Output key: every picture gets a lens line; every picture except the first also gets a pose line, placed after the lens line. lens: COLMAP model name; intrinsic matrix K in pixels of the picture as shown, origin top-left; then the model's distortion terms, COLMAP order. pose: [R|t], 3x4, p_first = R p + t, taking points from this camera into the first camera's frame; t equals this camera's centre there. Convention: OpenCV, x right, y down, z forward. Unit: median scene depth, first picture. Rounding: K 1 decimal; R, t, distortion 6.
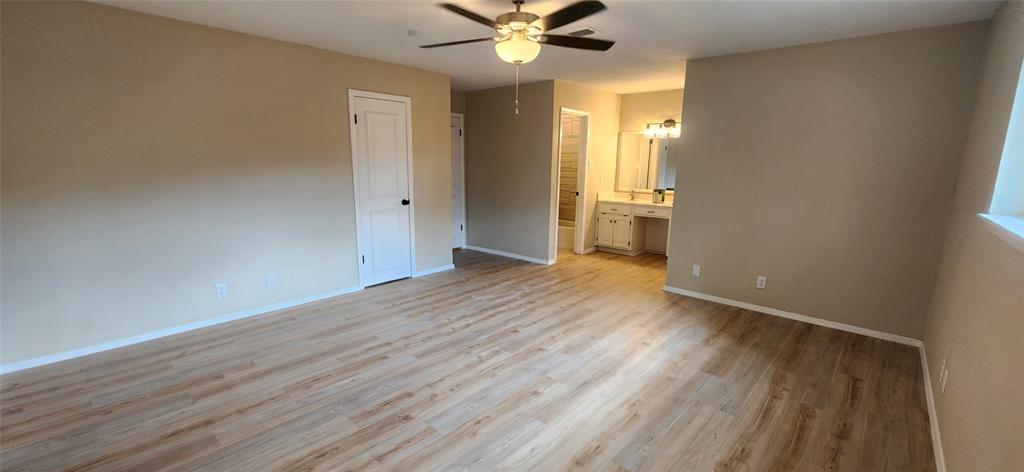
lens RADIAL K [[417.7, 0, 514.6], [0, 417.7, 240.0], [0, 0, 1]] dist [0.004549, -0.000171]
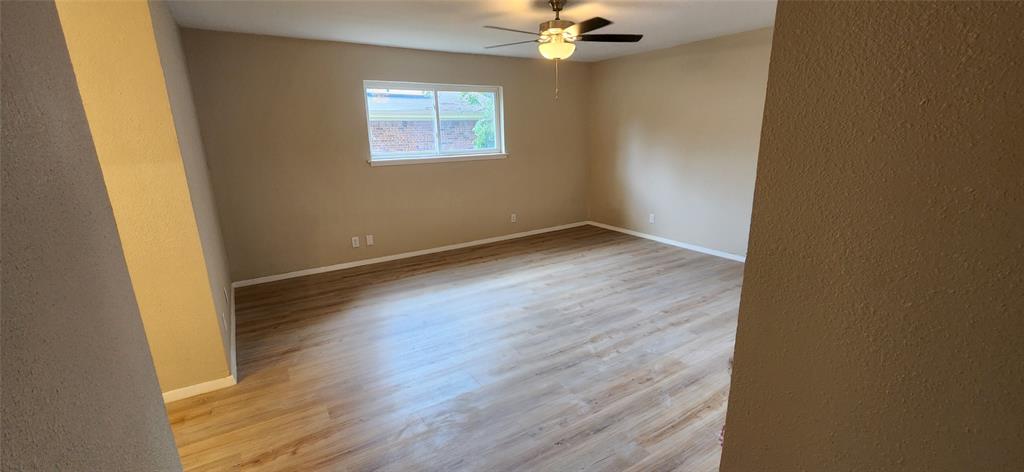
lens RADIAL K [[417.7, 0, 514.6], [0, 417.7, 240.0], [0, 0, 1]] dist [0.004549, -0.000171]
pose [[-0.964262, -0.062434, 0.257491, -0.192324], [0.054247, 0.904730, 0.422518, -0.397875], [-0.259339, 0.421386, -0.869009, 1.989314]]
